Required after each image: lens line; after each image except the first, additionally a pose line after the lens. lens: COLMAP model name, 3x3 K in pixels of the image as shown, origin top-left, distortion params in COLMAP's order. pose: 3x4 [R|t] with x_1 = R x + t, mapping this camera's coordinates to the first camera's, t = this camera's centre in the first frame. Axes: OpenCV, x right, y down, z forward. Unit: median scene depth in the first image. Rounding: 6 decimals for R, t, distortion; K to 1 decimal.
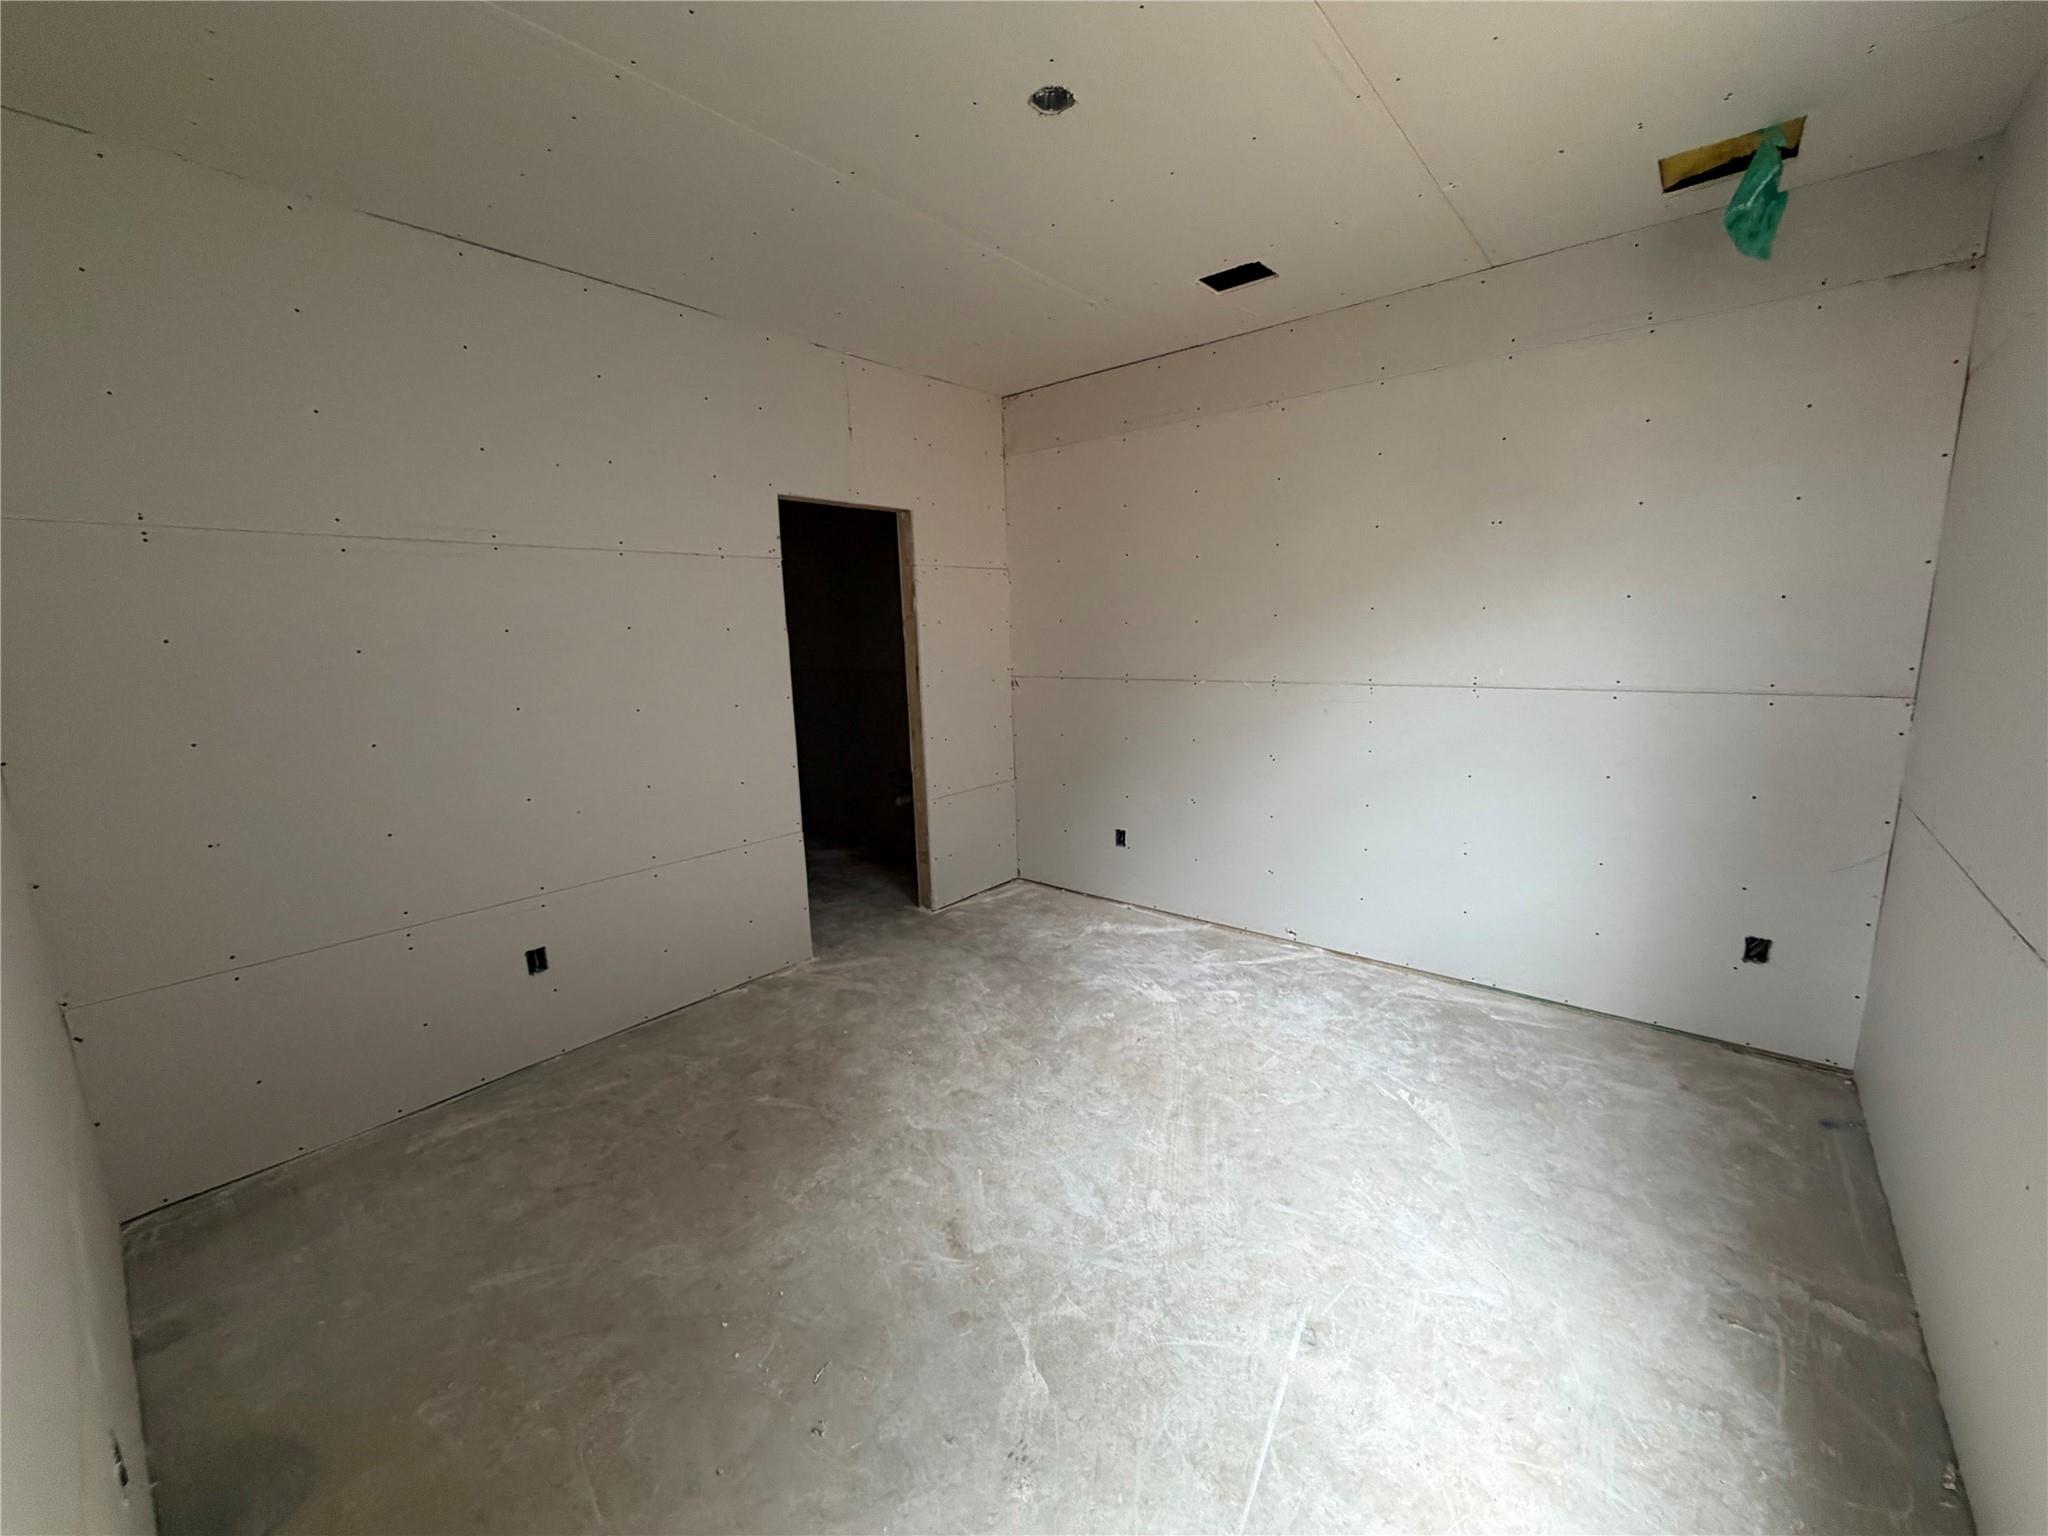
lens RADIAL K [[816.6, 0, 1020.7], [0, 816.6, 765.9], [0, 0, 1]] dist [0.001707, -0.000456]
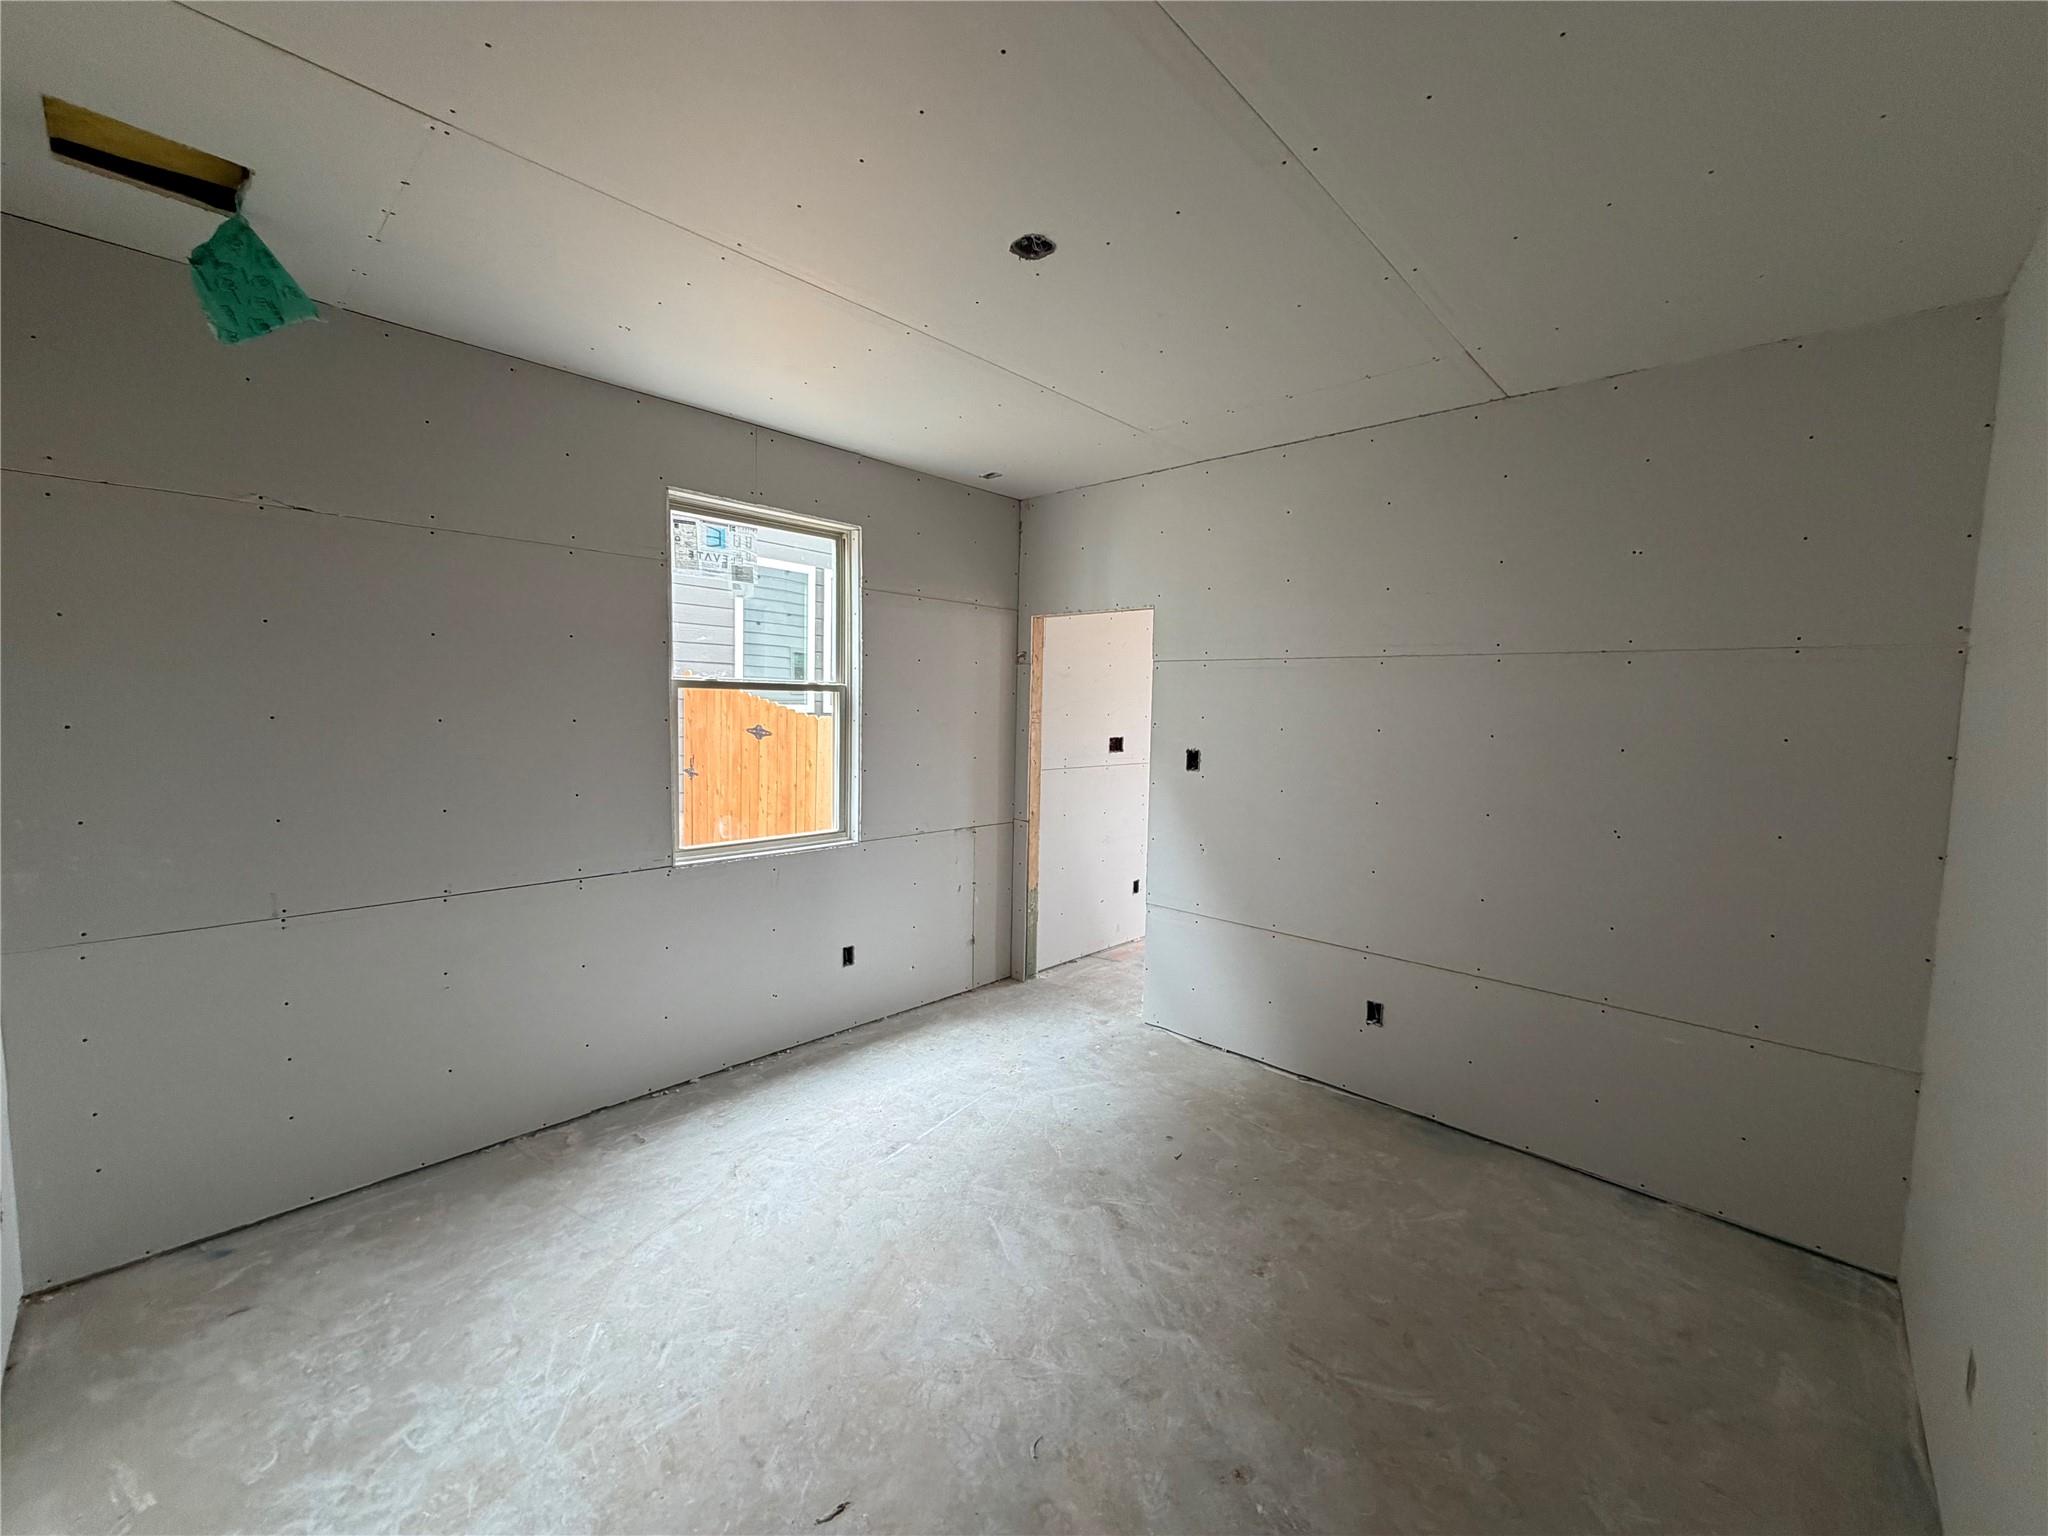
lens RADIAL K [[816.6, 0, 1020.7], [0, 816.6, 765.9], [0, 0, 1]] dist [0.001707, -0.000456]
pose [[-0.998370, -0.001464, 0.057060, -0.003977], [0.012846, 0.968262, 0.249608, -0.351004], [-0.055614, 0.249934, -0.966664, 1.760473]]
